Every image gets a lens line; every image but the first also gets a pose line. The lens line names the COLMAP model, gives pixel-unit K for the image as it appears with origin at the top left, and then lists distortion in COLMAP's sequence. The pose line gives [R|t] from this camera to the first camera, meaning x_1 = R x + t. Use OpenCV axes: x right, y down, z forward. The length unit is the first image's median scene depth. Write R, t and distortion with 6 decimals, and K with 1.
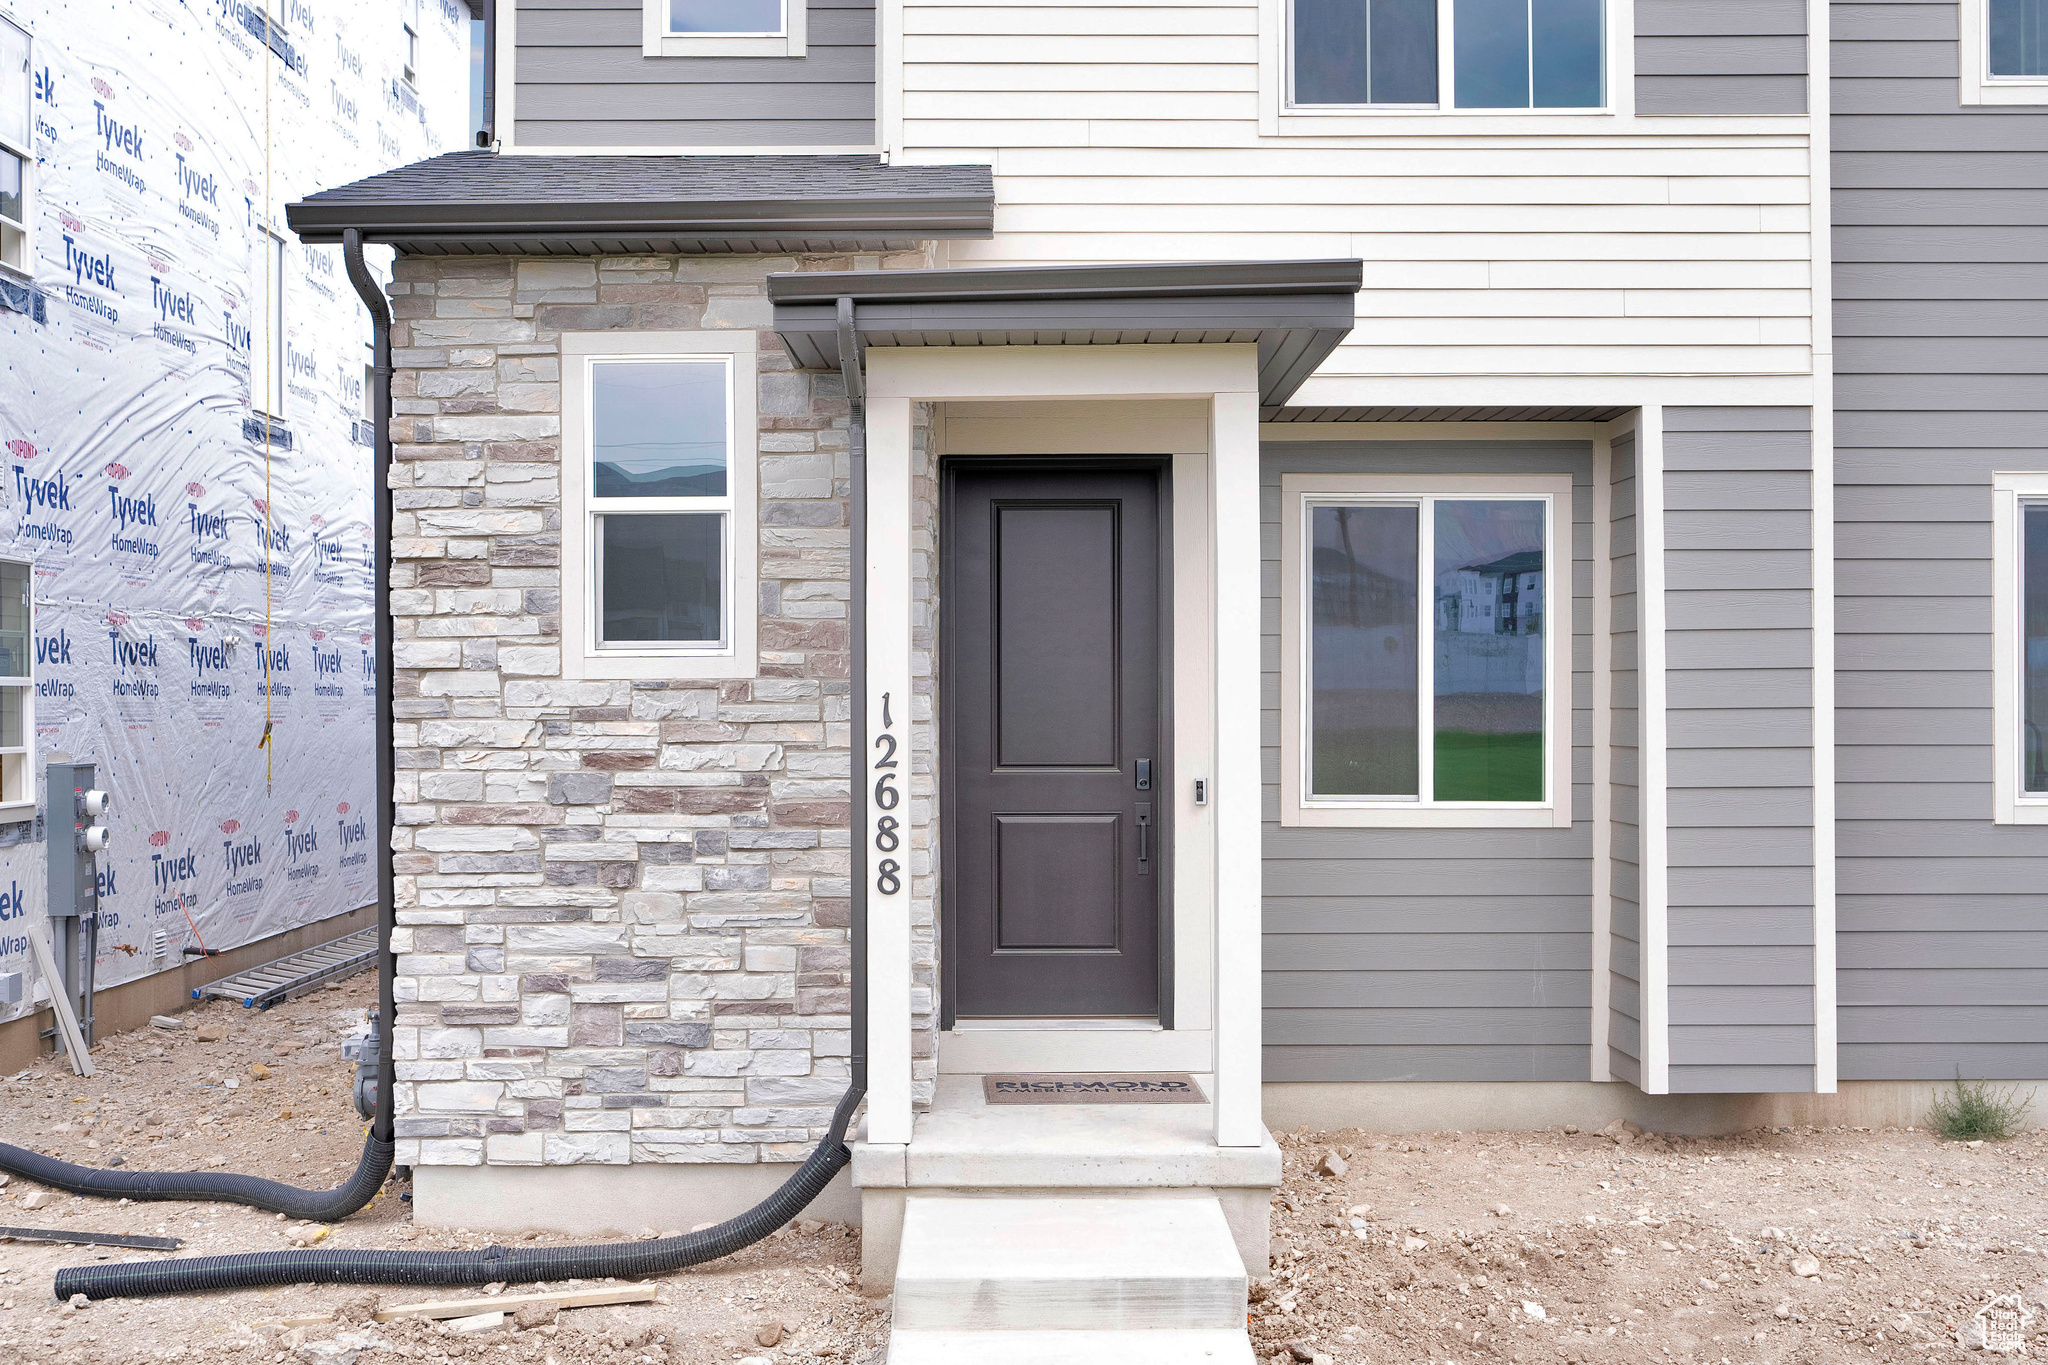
lens RADIAL K [[2276.8, 0, 1022.1], [0, 2276.8, 711.8], [0, 0, 1]] dist [-0.013923, -0.010609]
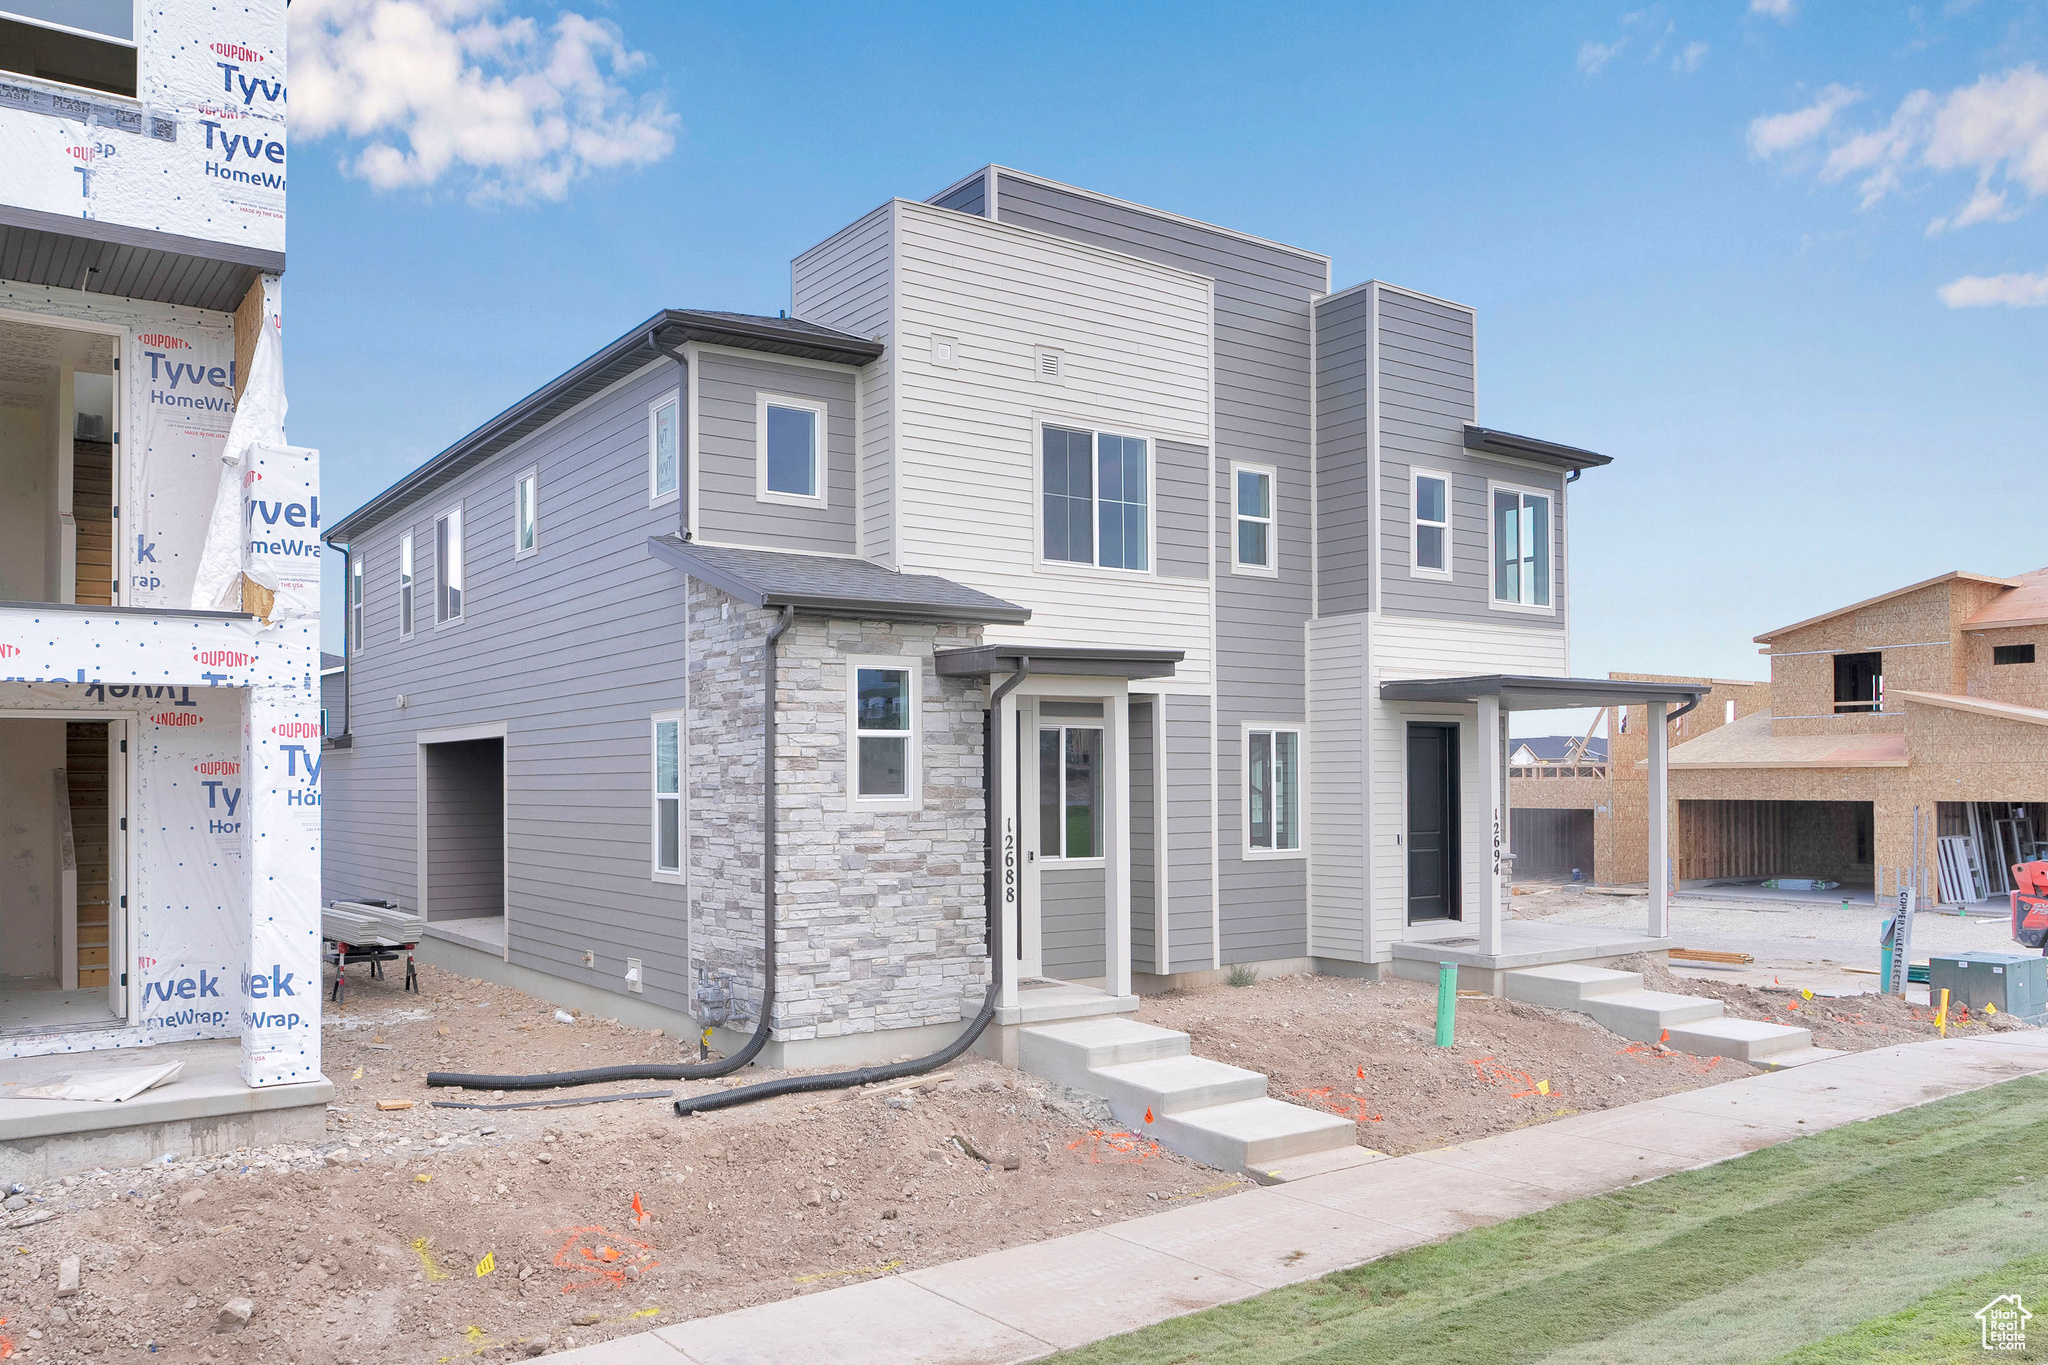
lens RADIAL K [[1545.7, 0, 1022.9], [0, 1545.7, 788.8], [0, 0, 1]] dist [-0.009592, -0.006006]
pose [[0.816278, -0.001913, 0.577656, -0.920291], [0.005733, 0.999972, -0.004790, -0.028728], [-0.577630, 0.007222, 0.816266, -0.310724]]
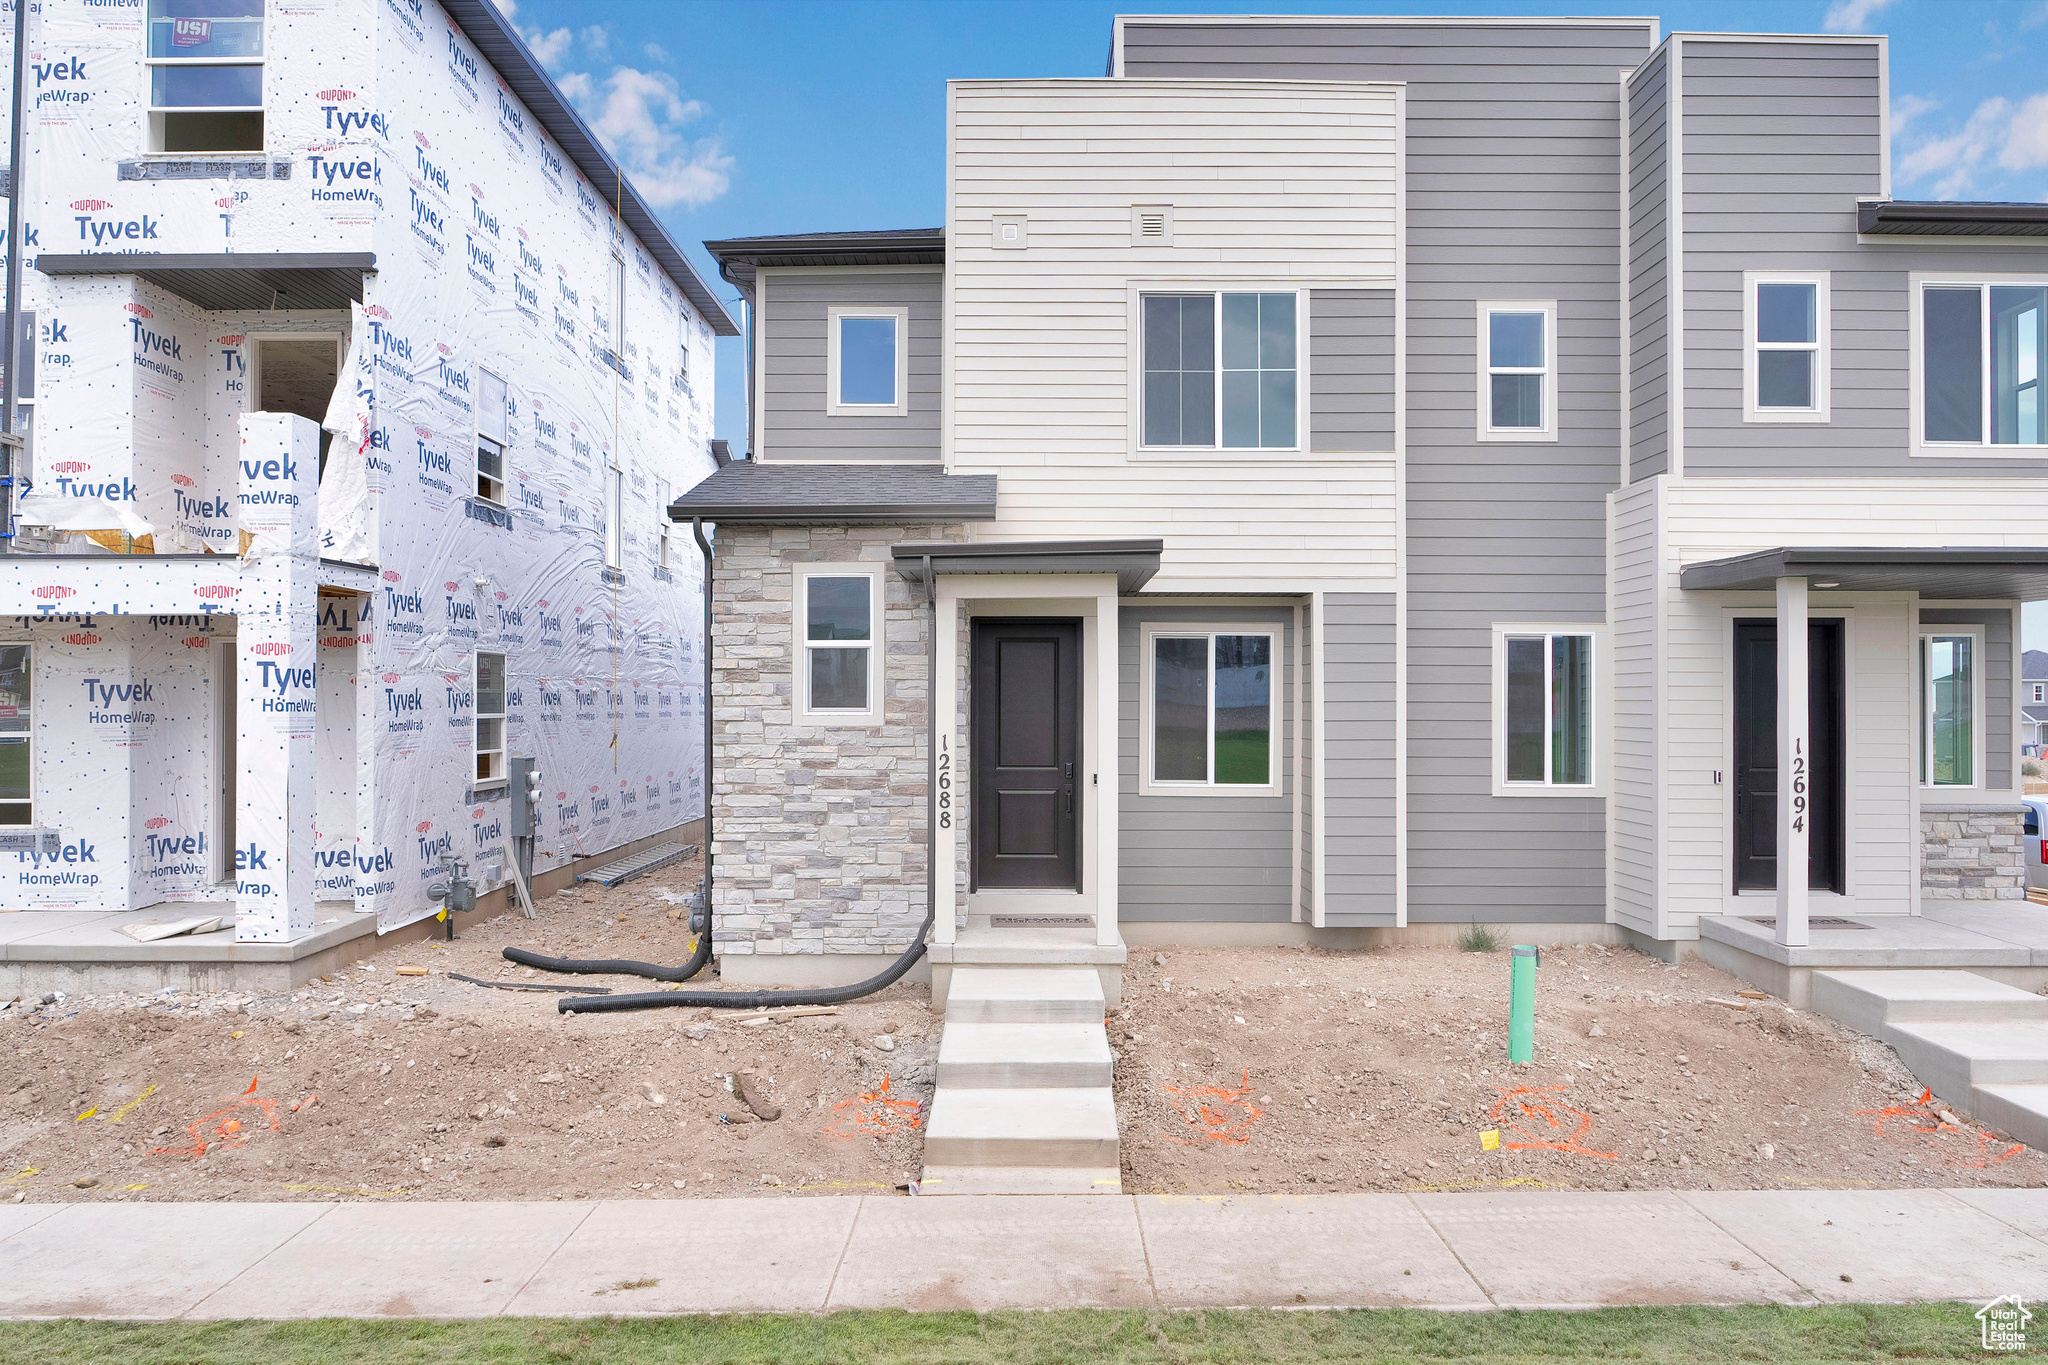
lens RADIAL K [[1424.3, 0, 1026.9], [0, 1424.3, 713.0], [0, 0, 1]] dist [-0.015711, -0.001230]
pose [[0.999979, 0.005650, -0.003190, 0.021232], [-0.005652, 0.999984, -0.000381, -0.026964], [0.003187, 0.000399, 0.999995, -0.328750]]
